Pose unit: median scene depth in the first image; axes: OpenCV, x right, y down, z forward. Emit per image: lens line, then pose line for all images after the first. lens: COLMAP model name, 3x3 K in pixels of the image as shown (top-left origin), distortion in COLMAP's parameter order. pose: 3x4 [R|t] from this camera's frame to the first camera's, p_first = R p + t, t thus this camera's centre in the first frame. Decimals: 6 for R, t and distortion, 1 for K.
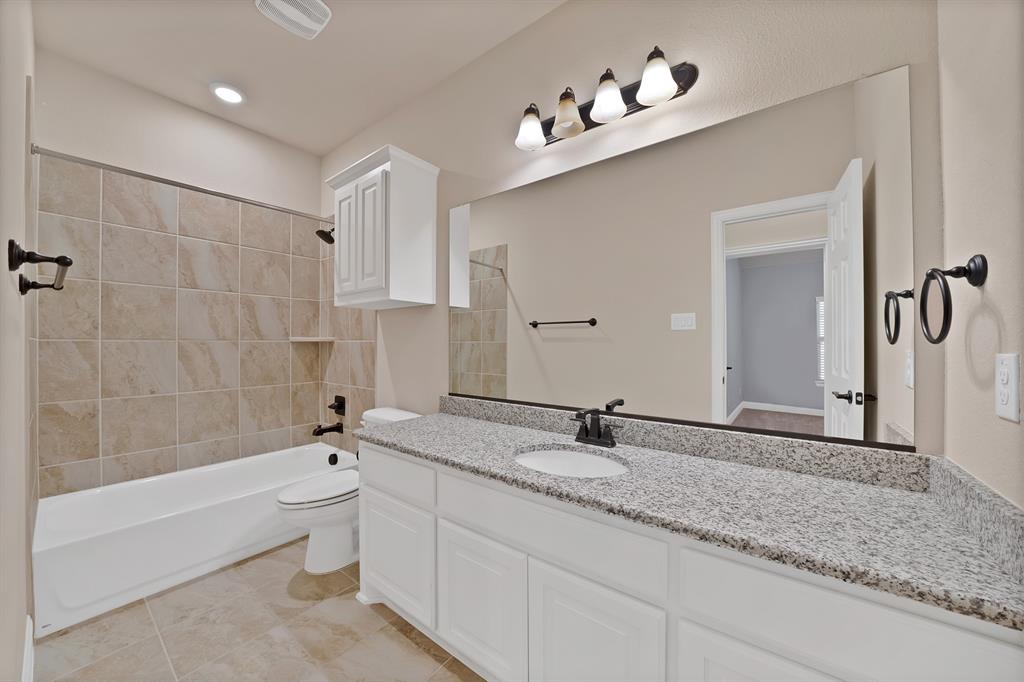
lens RADIAL K [[368.0, 0, 512.3], [0, 368.0, 344.0], [0, 0, 1]] dist [-0.021062, 0.000023]
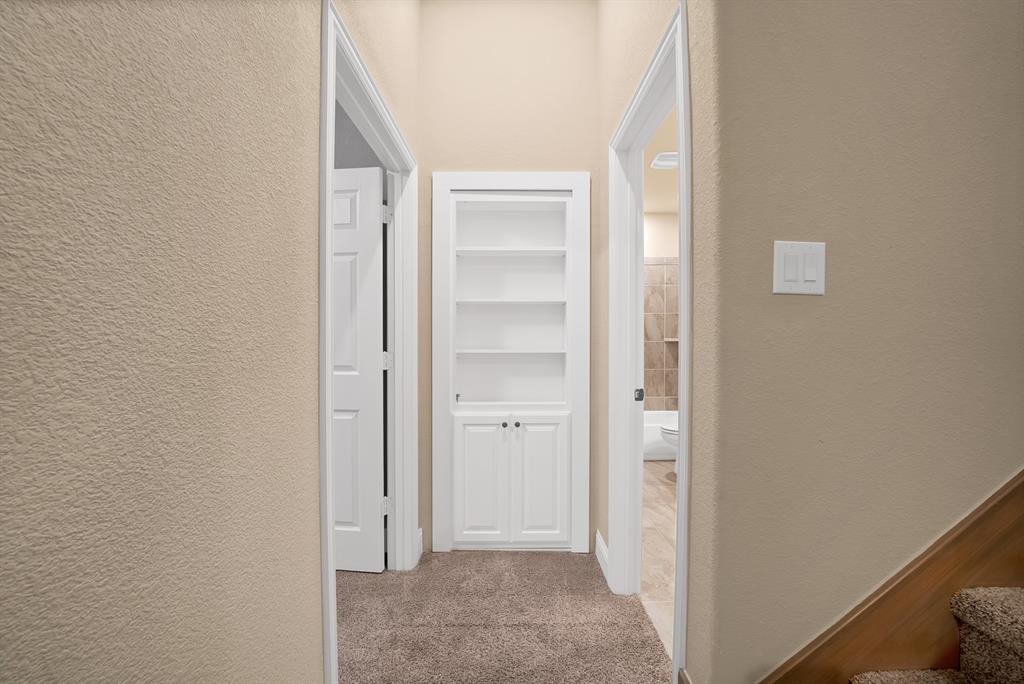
lens RADIAL K [[367.1, 0, 510.4], [0, 367.1, 348.3], [0, 0, 1]] dist [-0.022377, -0.000009]
pose [[0.609958, 0.013092, -0.792326, 0.226951], [-0.001097, 0.999877, 0.015677, -0.001489], [0.792433, -0.008693, 0.609897, -0.476914]]
